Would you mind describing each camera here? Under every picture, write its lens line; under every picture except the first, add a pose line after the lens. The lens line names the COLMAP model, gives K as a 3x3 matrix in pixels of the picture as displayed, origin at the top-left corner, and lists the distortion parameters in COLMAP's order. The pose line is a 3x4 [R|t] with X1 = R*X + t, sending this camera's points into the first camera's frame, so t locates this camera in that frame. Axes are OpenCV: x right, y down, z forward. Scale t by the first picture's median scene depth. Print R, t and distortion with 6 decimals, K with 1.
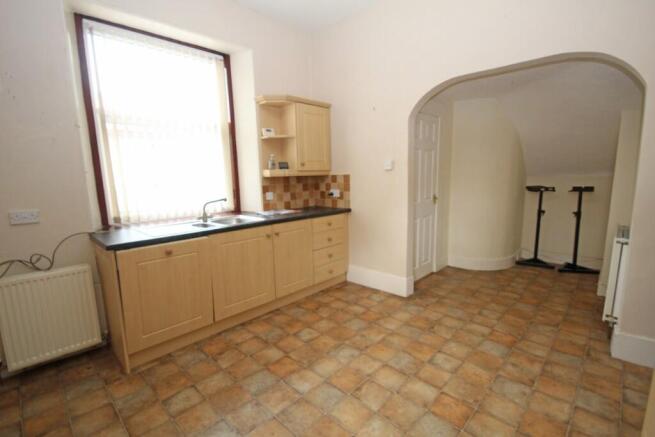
lens RADIAL K [[300.6, 0, 331.0], [0, 300.6, 220.9], [0, 0, 1]] dist [-0.008523, 0.000054]
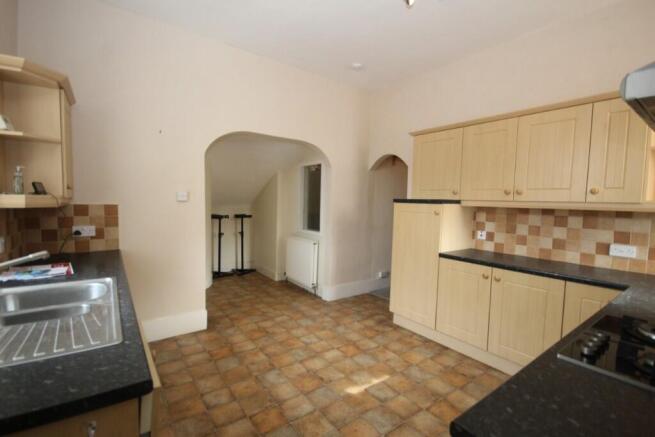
lens RADIAL K [[300.6, 0, 333.5], [0, 300.6, 221.6], [0, 0, 1]] dist [-0.008523, 0.000054]
pose [[0.163132, -0.042661, 0.985682, -0.738470], [0.124261, 0.991997, 0.022369, -0.077150], [-0.978748, 0.118832, 0.167127, 0.438811]]
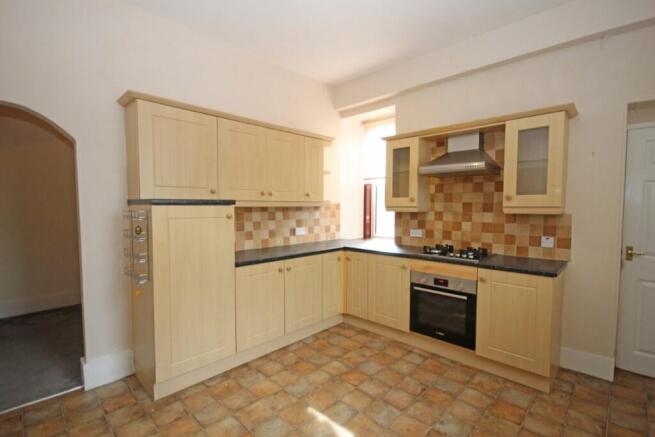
lens RADIAL K [[300.6, 0, 332.5], [0, 300.6, 220.7], [0, 0, 1]] dist [-0.008523, 0.000054]
pose [[-0.999772, 0.021350, 0.000374, 0.048471], [0.020976, 0.978692, 0.204261, -0.195832], [0.003995, 0.204223, -0.978916, 1.105781]]
